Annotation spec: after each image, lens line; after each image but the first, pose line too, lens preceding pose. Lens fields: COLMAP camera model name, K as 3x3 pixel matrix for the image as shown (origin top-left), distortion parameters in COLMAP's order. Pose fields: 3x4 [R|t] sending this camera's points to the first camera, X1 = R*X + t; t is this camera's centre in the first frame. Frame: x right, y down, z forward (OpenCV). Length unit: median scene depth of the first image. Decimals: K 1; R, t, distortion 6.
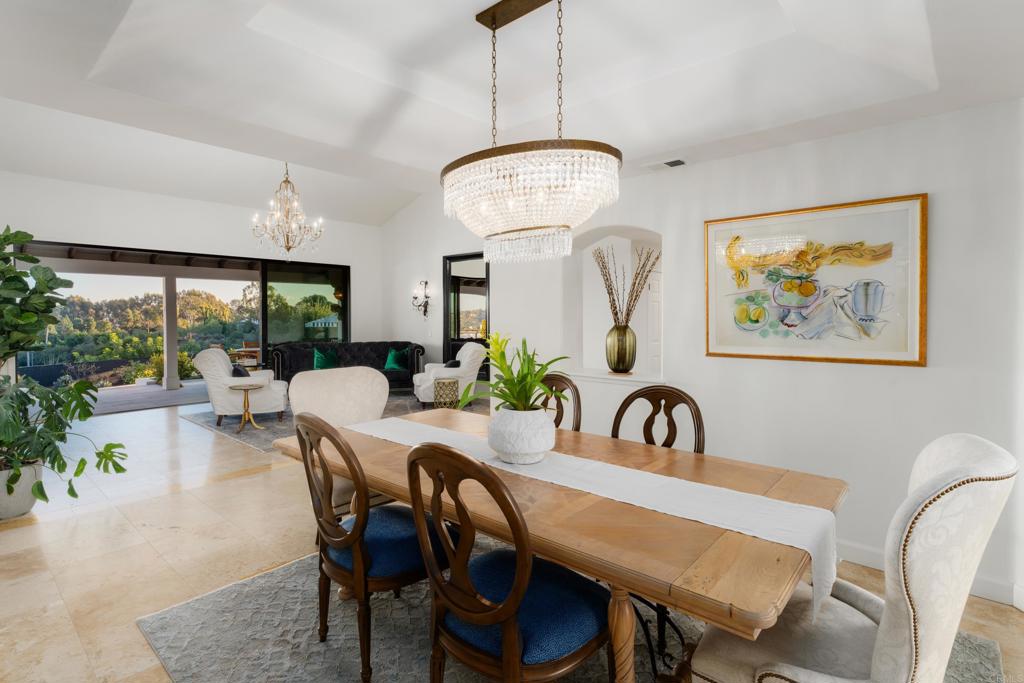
lens RADIAL K [[524.0, 0, 509.2], [0, 524.0, 322.7], [0, 0, 1]] dist [0.000835, 0.000066]
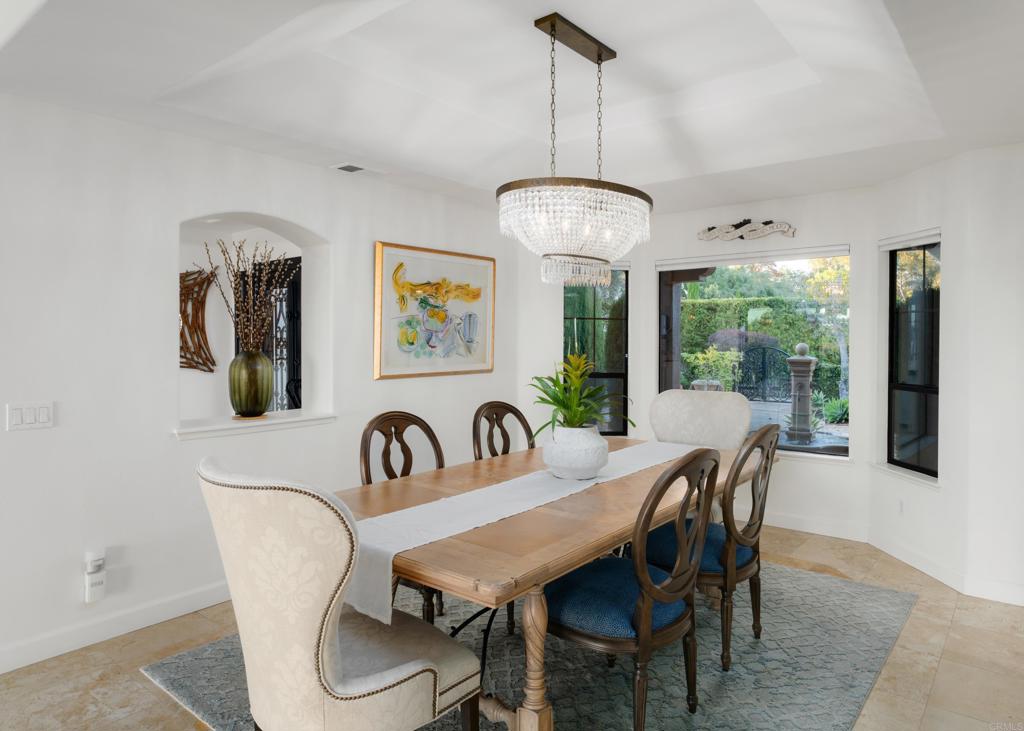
lens RADIAL K [[623.3, 0, 512.0], [0, 623.3, 365.5], [0, 0, 1]] dist [-0.000749, -0.000083]
pose [[-0.014840, -0.040568, 0.999067, -0.873040], [0.011045, 0.999109, 0.040734, -0.007761], [-0.999829, 0.011639, -0.014378, 0.842150]]
